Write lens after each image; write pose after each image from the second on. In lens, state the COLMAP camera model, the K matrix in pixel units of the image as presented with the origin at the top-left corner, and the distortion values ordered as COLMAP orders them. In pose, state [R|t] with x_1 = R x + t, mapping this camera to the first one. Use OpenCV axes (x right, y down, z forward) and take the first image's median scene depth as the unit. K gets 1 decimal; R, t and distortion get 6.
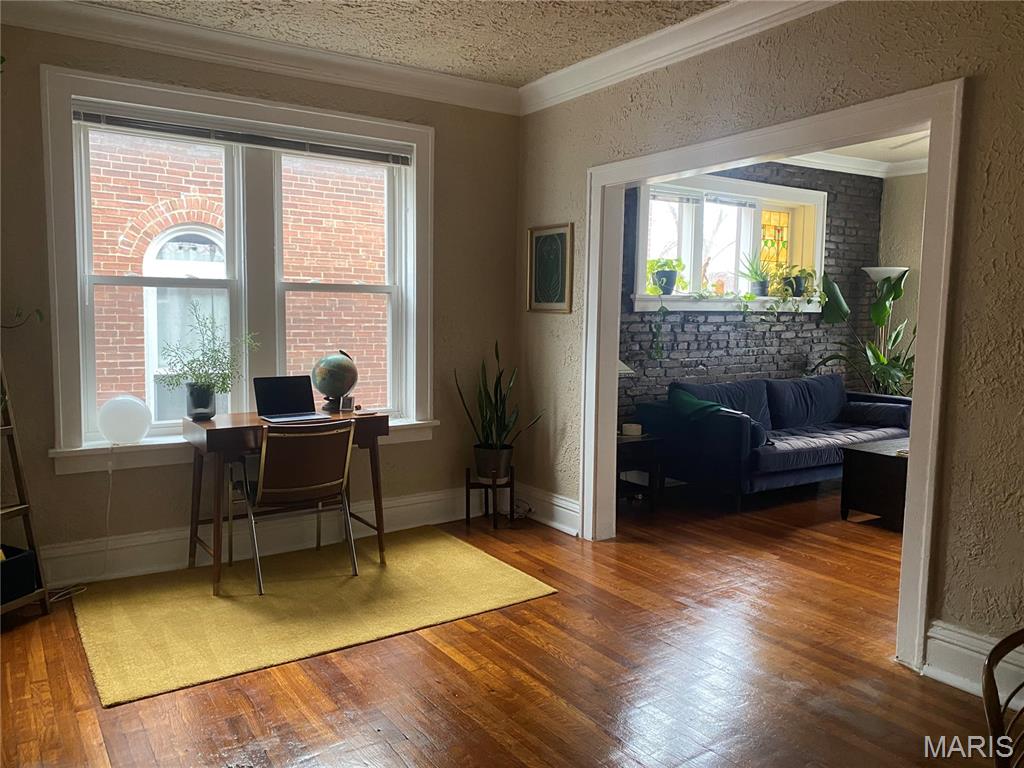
lens RADIAL K [[766.2, 0, 507.6], [0, 766.2, 379.5], [0, 0, 1]] dist [0.090350, -0.188012]
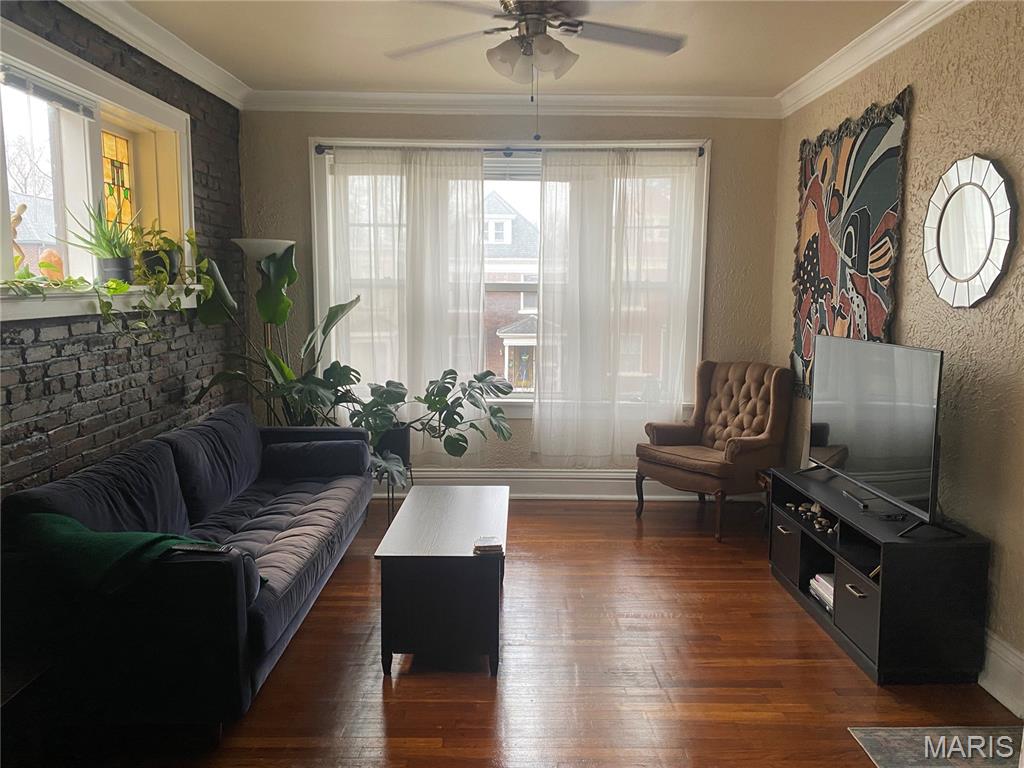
lens RADIAL K [[766.2, 0, 507.6], [0, 766.2, 379.5], [0, 0, 1]] dist [0.090350, -0.188012]
pose [[0.561561, -0.112527, 0.819748, 0.024510], [0.082440, 0.993389, 0.079888, -0.061421], [-0.823318, 0.022718, 0.567125, 0.460443]]
